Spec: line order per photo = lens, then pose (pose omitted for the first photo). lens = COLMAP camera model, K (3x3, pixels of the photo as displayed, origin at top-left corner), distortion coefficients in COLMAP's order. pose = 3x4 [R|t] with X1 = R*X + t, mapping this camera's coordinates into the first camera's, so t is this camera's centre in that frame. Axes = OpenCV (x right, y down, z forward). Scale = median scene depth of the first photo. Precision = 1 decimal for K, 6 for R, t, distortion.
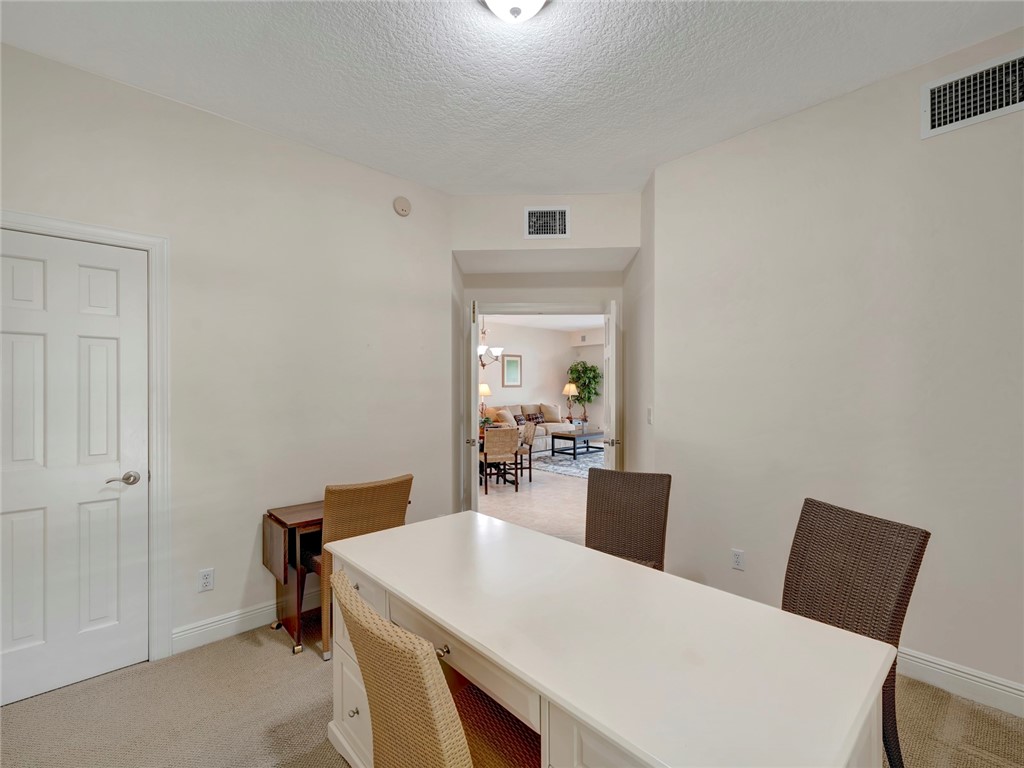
lens RADIAL K [[463.0, 0, 514.4], [0, 463.0, 390.9], [0, 0, 1]] dist [0.000776, 0.000332]
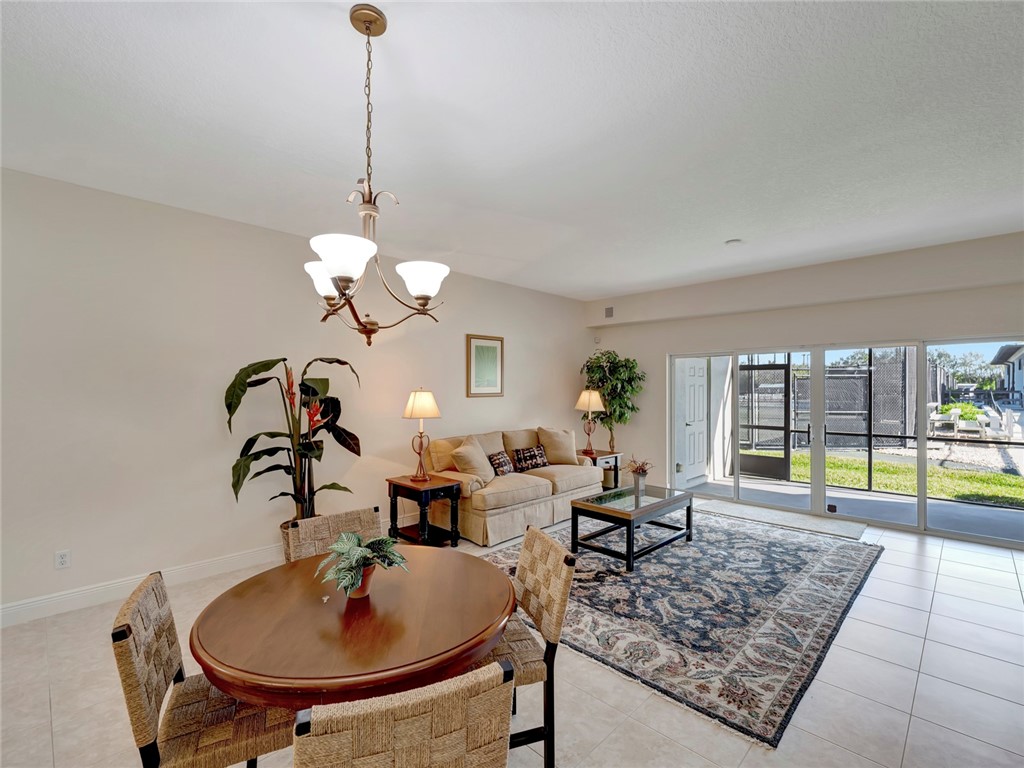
lens RADIAL K [[469.4, 0, 515.7], [0, 469.4, 389.5], [0, 0, 1]] dist [0.001409, 0.000122]
pose [[0.998542, 0.005073, 0.053747, 0.000690], [-0.004636, 0.999955, -0.008252, -0.012083], [-0.053787, 0.007991, 0.998520, 0.455400]]
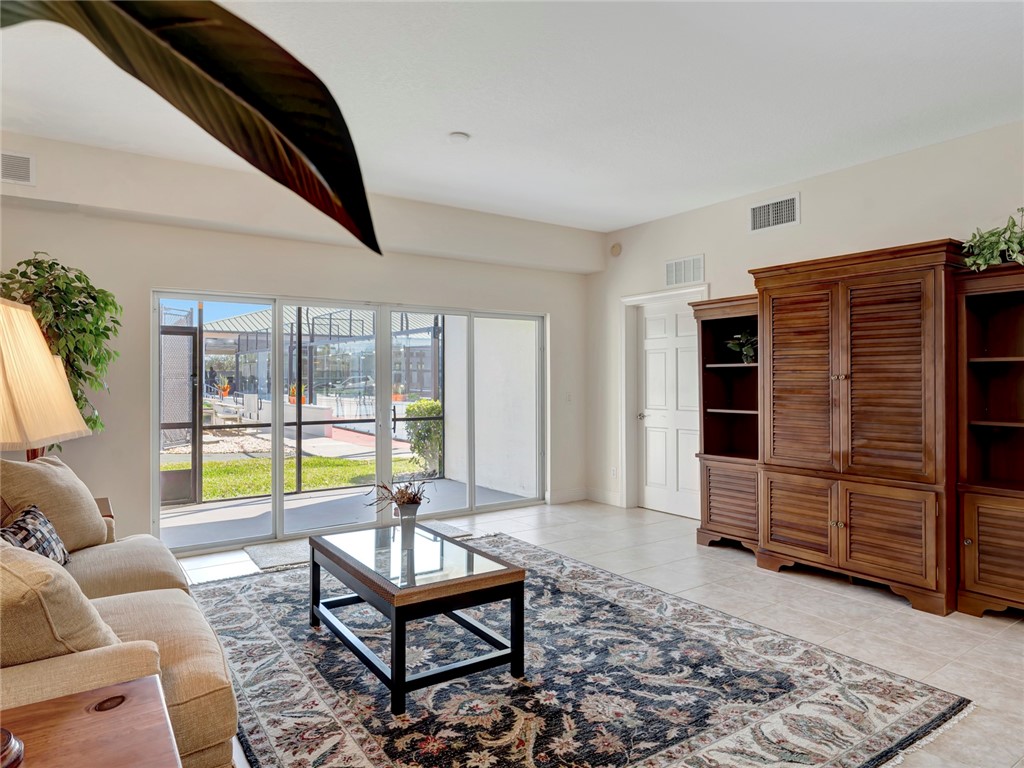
lens RADIAL K [[633.5, 0, 512.8], [0, 633.5, 374.5], [0, 0, 1]] dist [-0.001977, -0.000476]
pose [[0.137611, 0.009863, 0.990437, -0.150163], [0.011378, 0.999869, -0.011538, 0.000671], [-0.990421, 0.012857, 0.137481, 0.765547]]
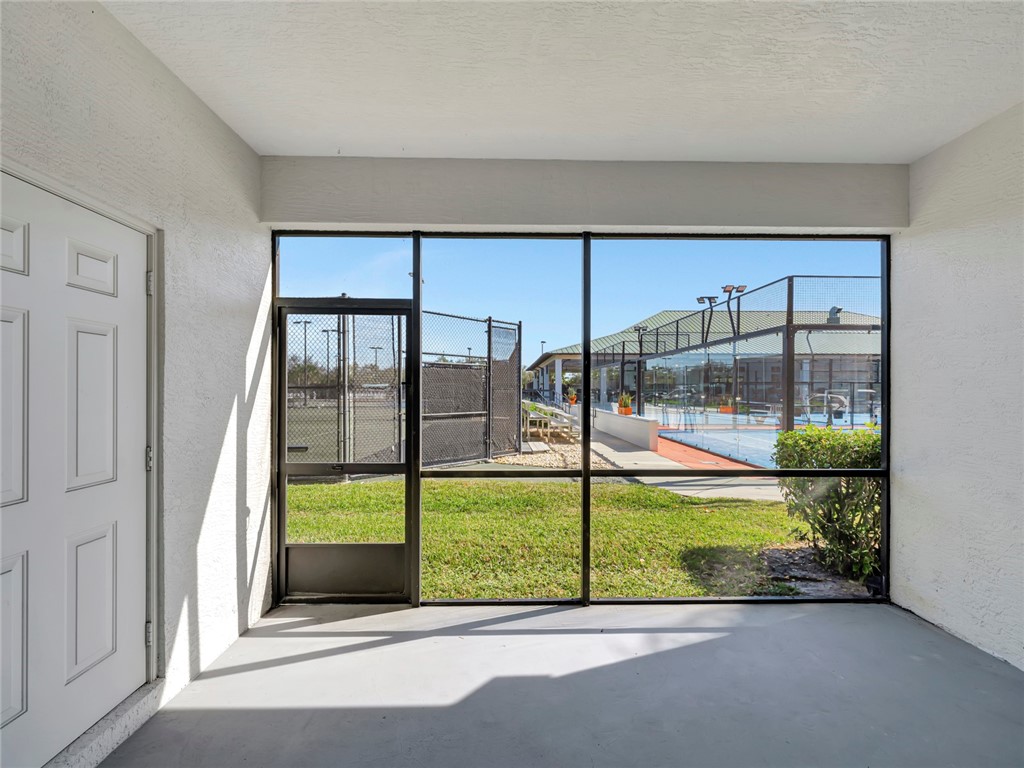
lens RADIAL K [[463.0, 0, 514.4], [0, 463.0, 390.9], [0, 0, 1]] dist [0.000776, 0.000332]
pose [[0.660996, 0.004600, 0.750376, 0.310900], [0.002681, 0.999960, -0.008491, -0.002060], [-0.750385, 0.007624, 0.660957, 0.961175]]
